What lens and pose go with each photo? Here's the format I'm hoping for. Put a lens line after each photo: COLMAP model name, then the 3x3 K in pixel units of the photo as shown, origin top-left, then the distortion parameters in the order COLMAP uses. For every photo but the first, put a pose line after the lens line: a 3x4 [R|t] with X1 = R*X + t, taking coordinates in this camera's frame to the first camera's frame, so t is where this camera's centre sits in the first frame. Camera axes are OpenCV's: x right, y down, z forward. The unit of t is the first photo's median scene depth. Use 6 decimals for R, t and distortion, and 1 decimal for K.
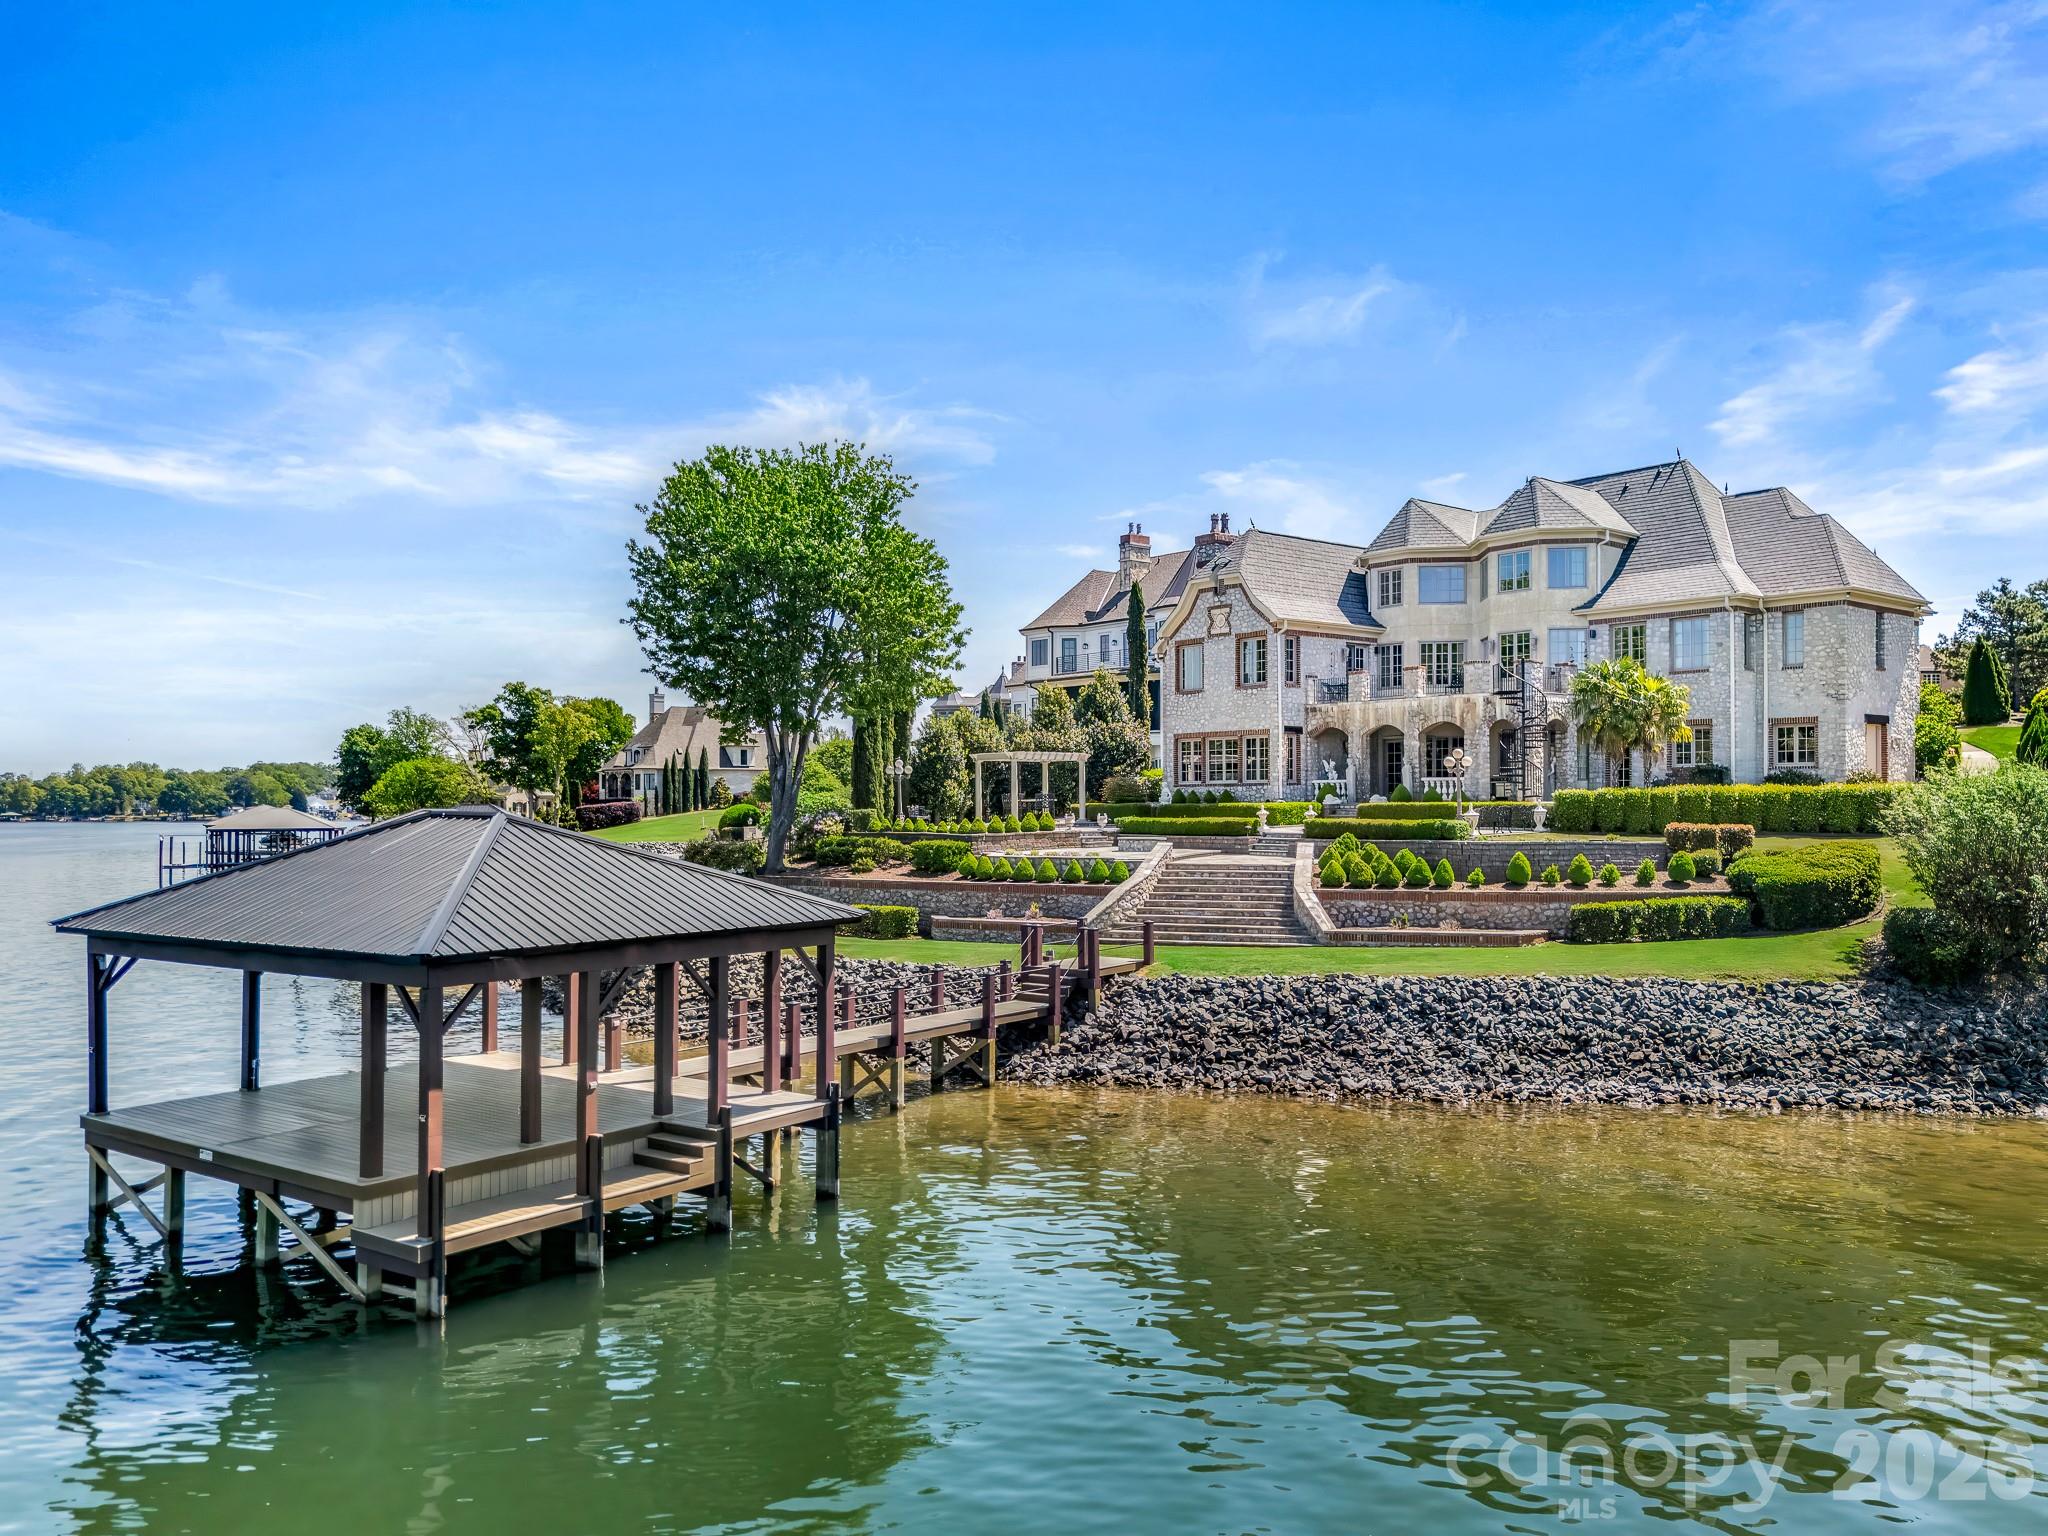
lens RADIAL K [[1507.0, 0, 1021.6], [0, 1507.0, 797.8], [0, 0, 1]] dist [0.090441, -0.168221]
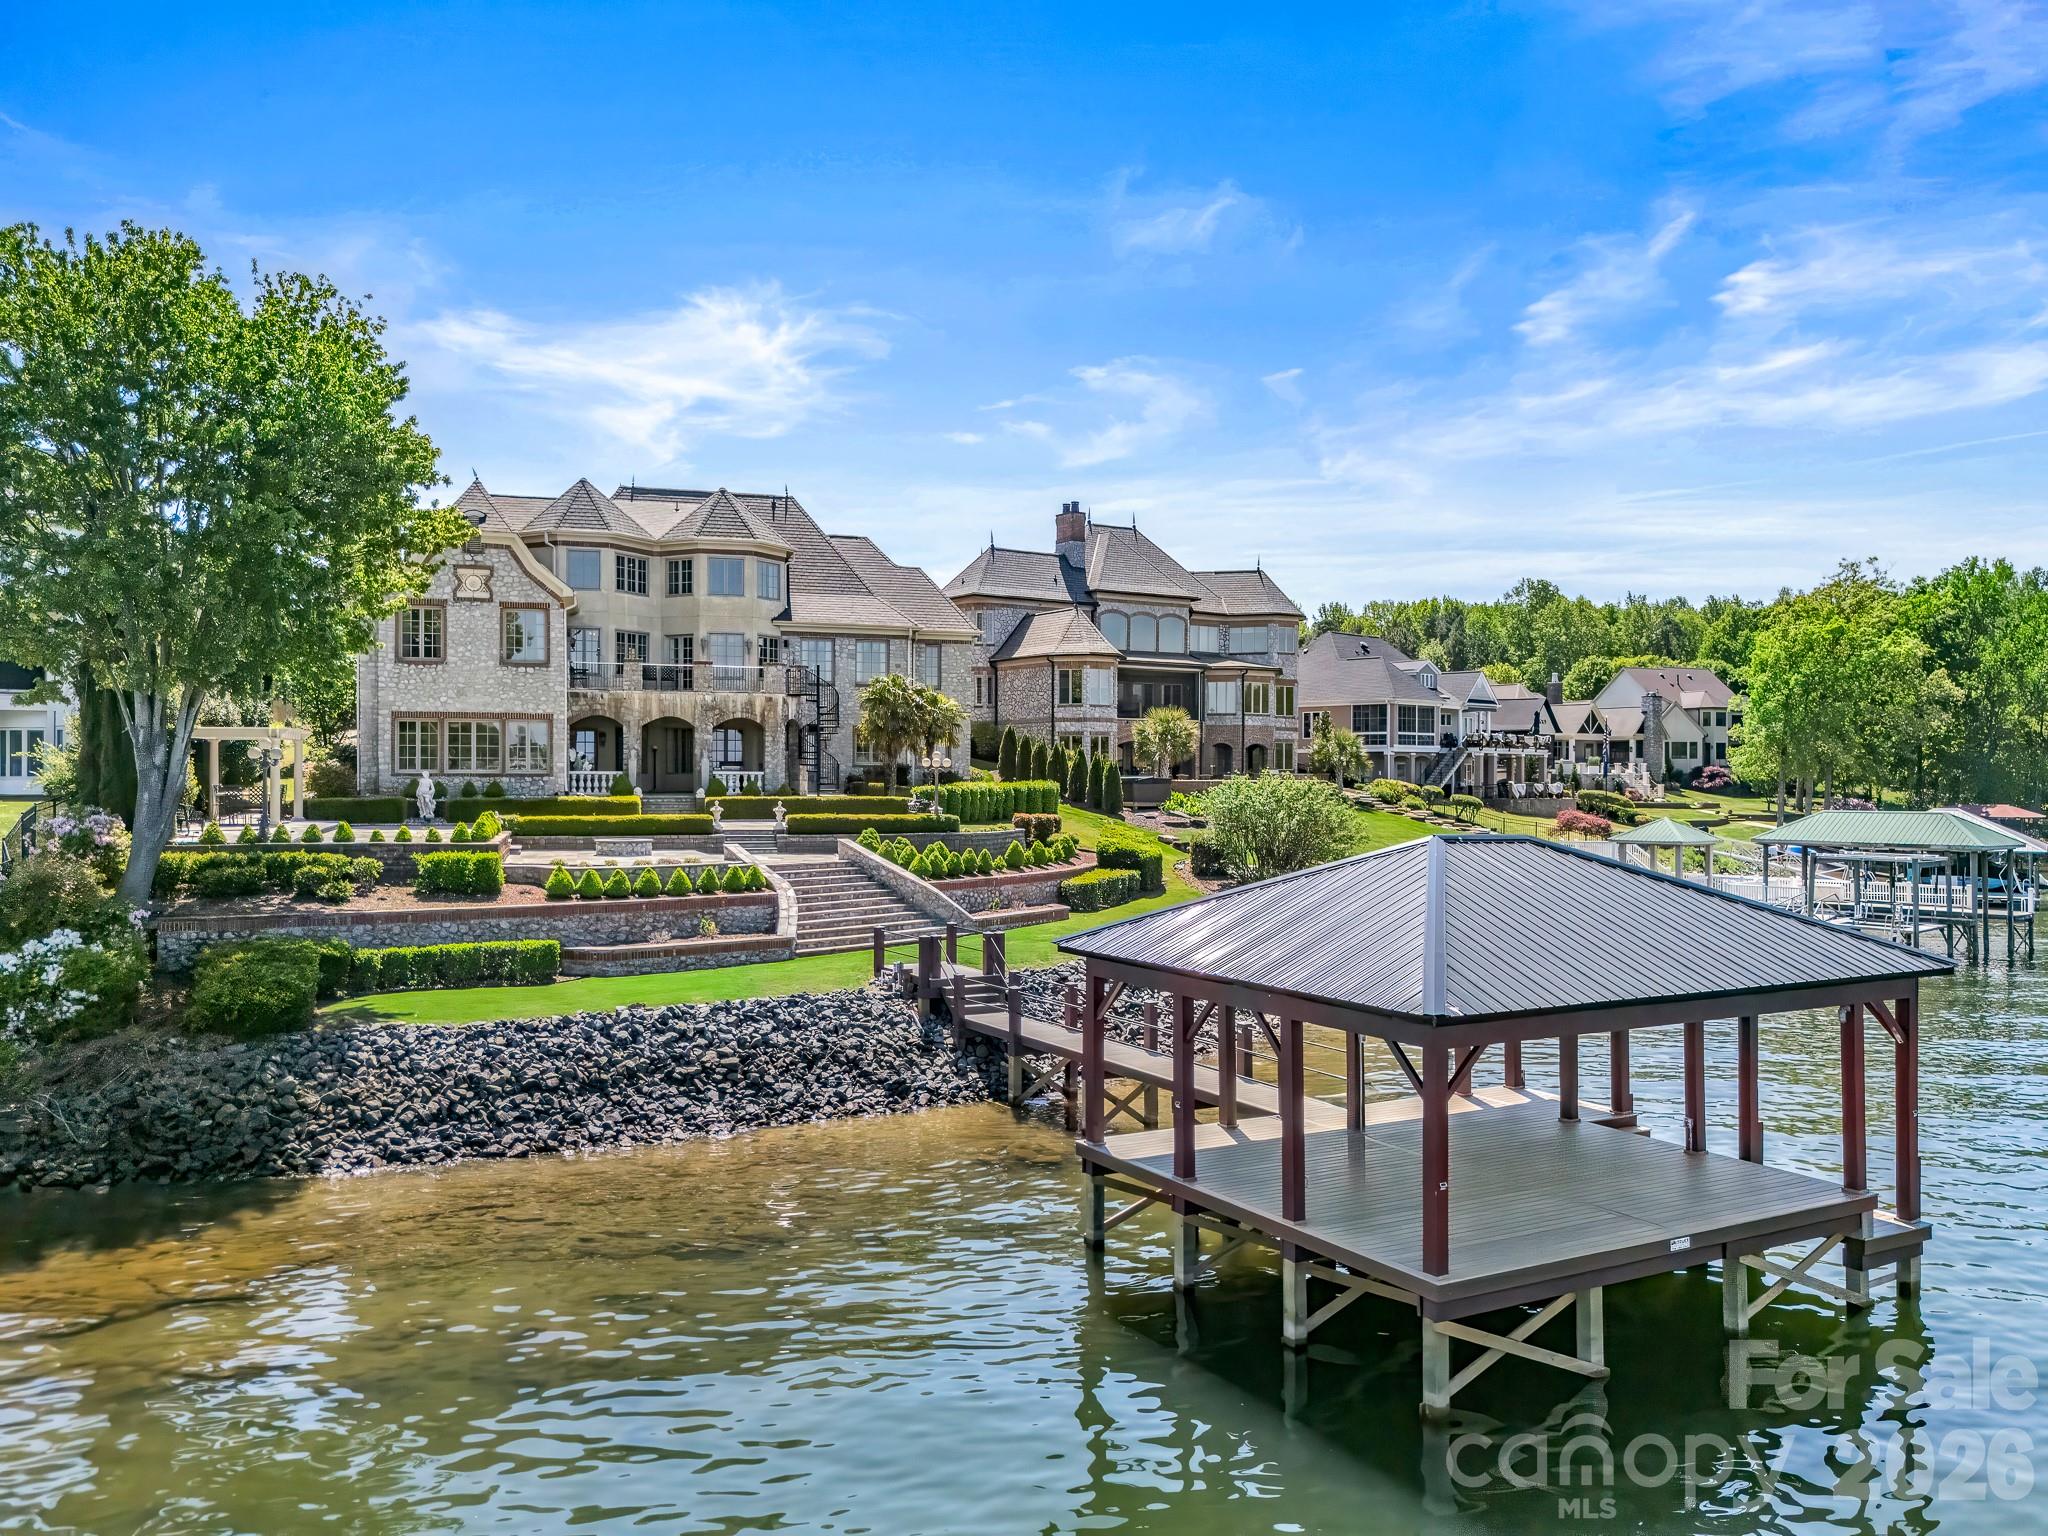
lens RADIAL K [[1555.4, 0, 994.9], [0, 1555.4, 760.9], [0, 0, 1]] dist [0.093440, -0.192650]
pose [[0.406992, 0.015302, 0.913303, -0.642927], [-0.010005, 0.999874, -0.012294, -0.010033], [-0.913377, -0.004134, 0.407094, 0.423820]]
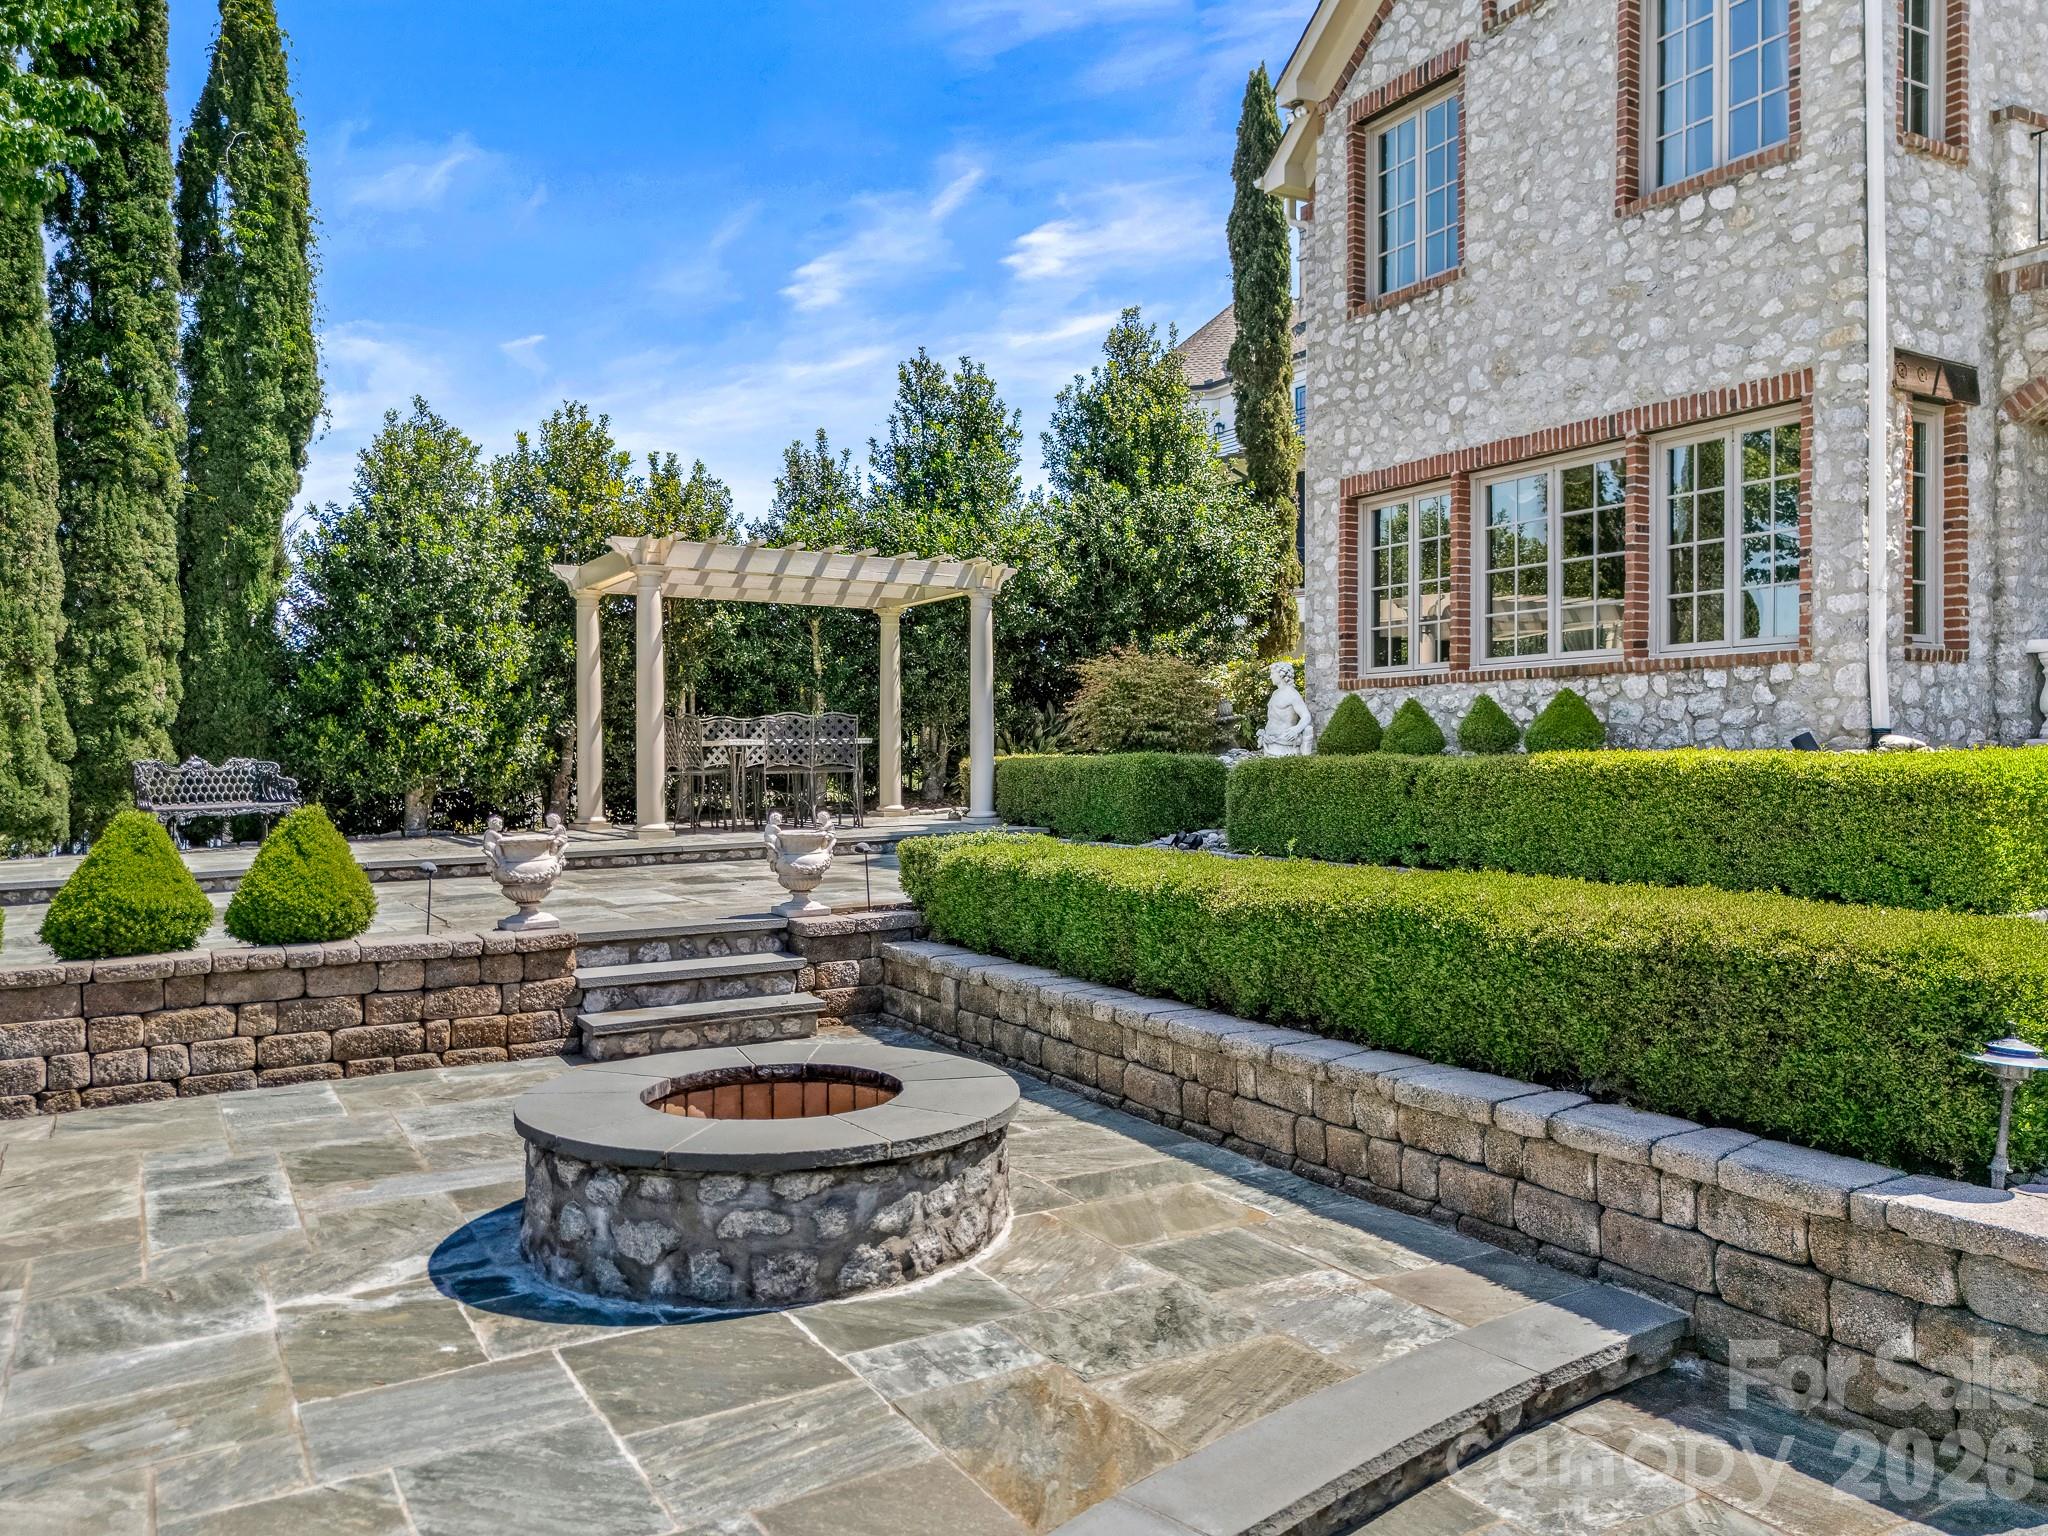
lens RADIAL K [[1522.8, 0, 1046.2], [0, 1522.8, 772.0], [0, 0, 1]] dist [0.087860, -0.101561]
pose [[0.988031, 0.005733, -0.154147, 0.109617], [-0.003986, 0.999924, 0.011644, 0.004102], [0.154203, -0.010890, 0.987979, 0.877957]]
